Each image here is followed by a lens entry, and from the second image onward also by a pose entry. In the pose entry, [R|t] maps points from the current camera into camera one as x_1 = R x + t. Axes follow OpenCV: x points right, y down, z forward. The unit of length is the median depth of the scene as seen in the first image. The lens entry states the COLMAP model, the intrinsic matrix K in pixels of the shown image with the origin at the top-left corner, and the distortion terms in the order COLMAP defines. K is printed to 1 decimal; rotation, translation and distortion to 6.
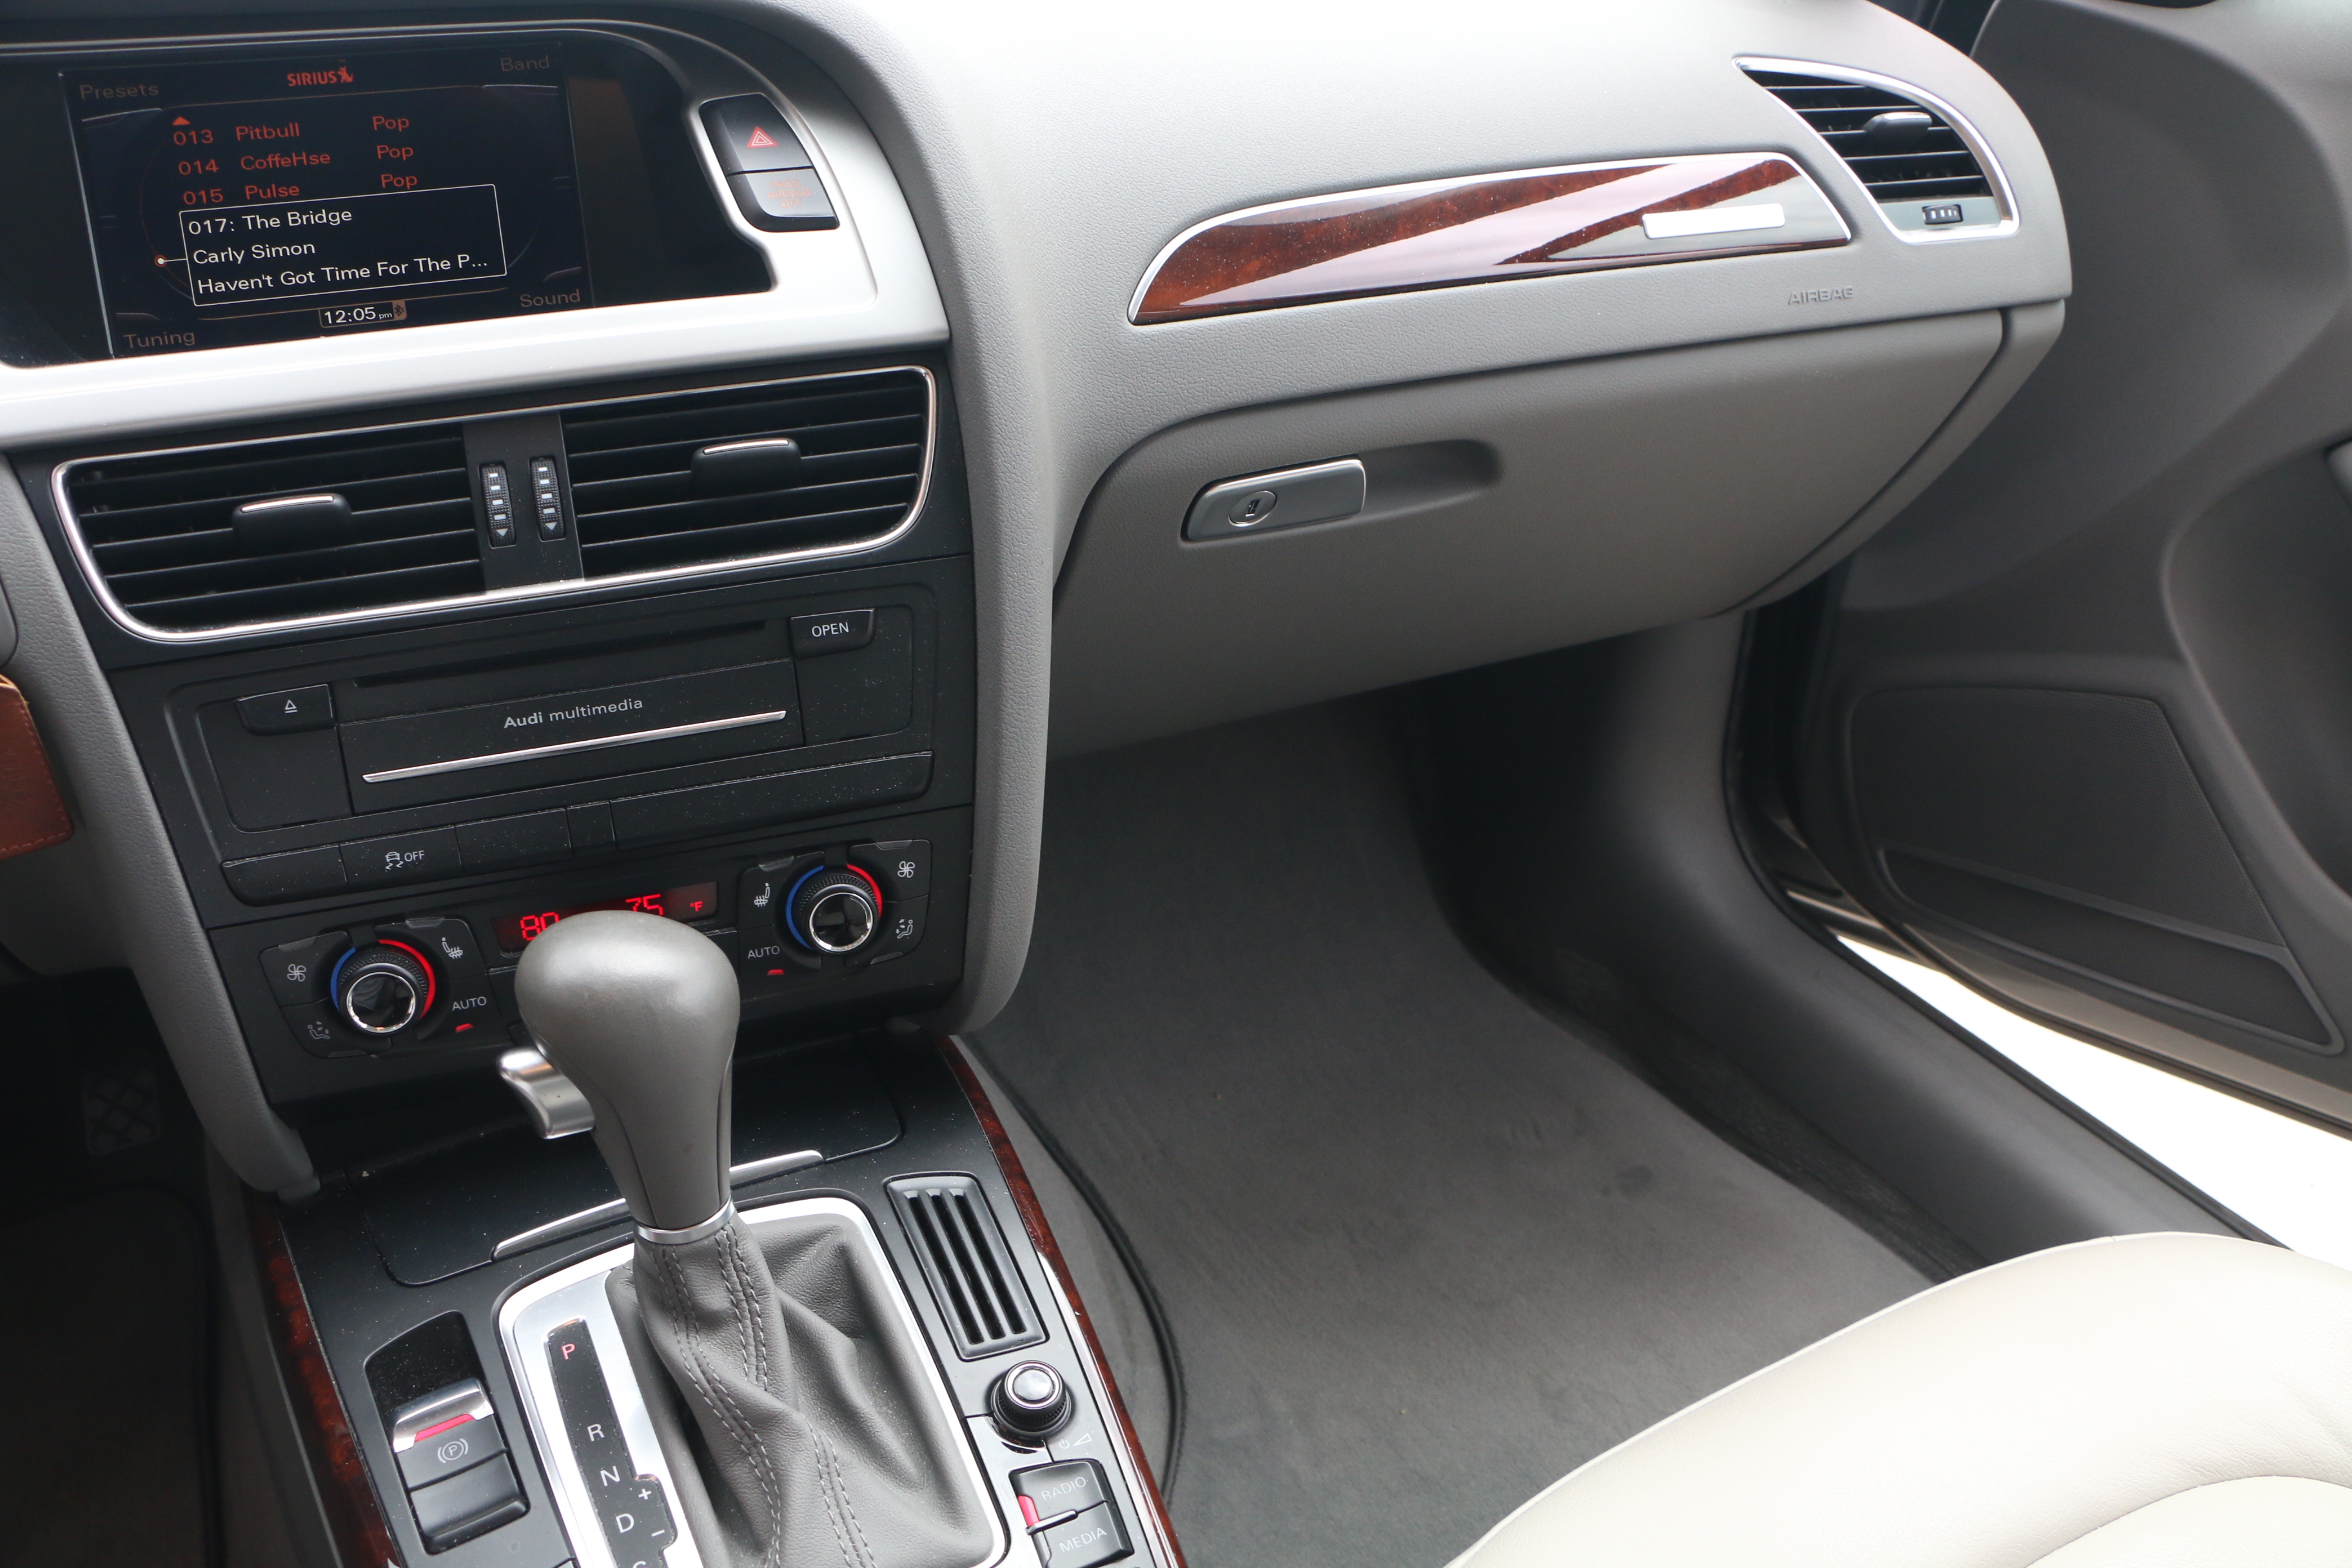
lens RADIAL K [[1900.9, 0, 1176.0], [0, 1900.9, 784.0], [0, 0, 1]] dist [-0.190304, 0.150982]
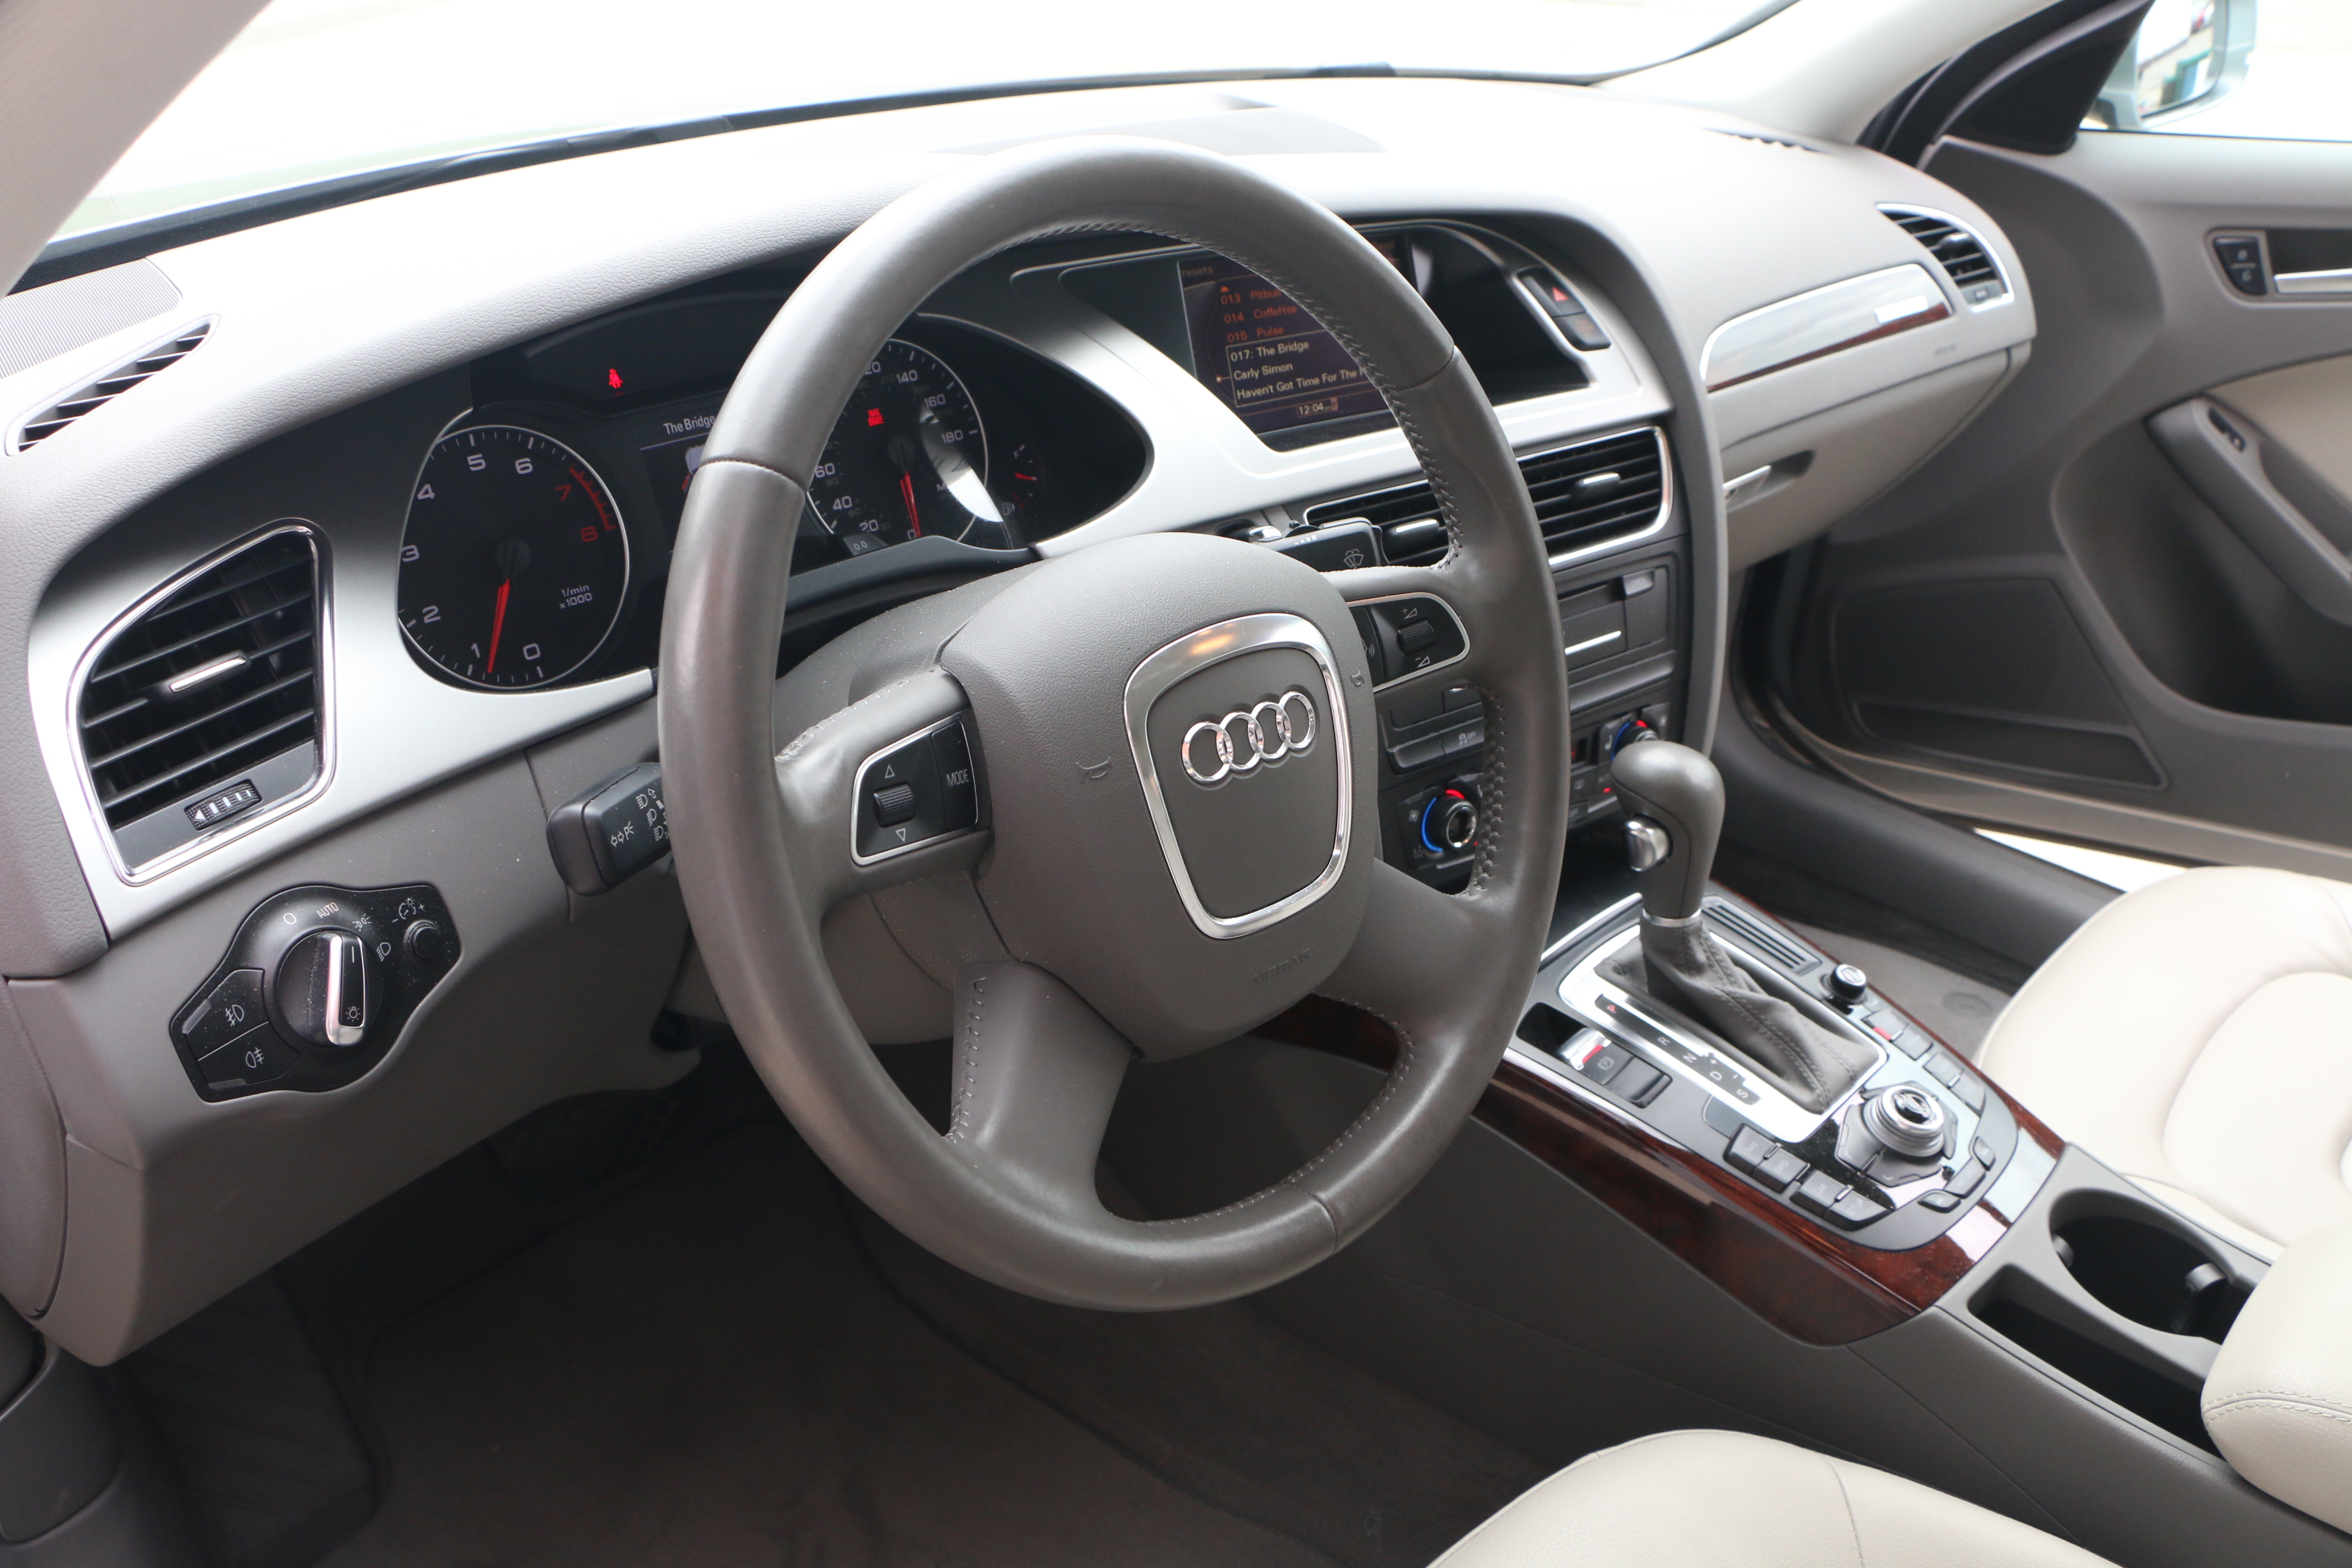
lens RADIAL K [[1896.7, 0, 1147.7], [0, 1896.7, 811.8], [0, 0, 1]] dist [-0.196674, 0.151957]
pose [[0.953907, -0.128652, 0.271127, -1.088221], [0.127603, 0.991591, 0.021569, 0.031455], [-0.271621, 0.014022, 0.962302, -0.506249]]
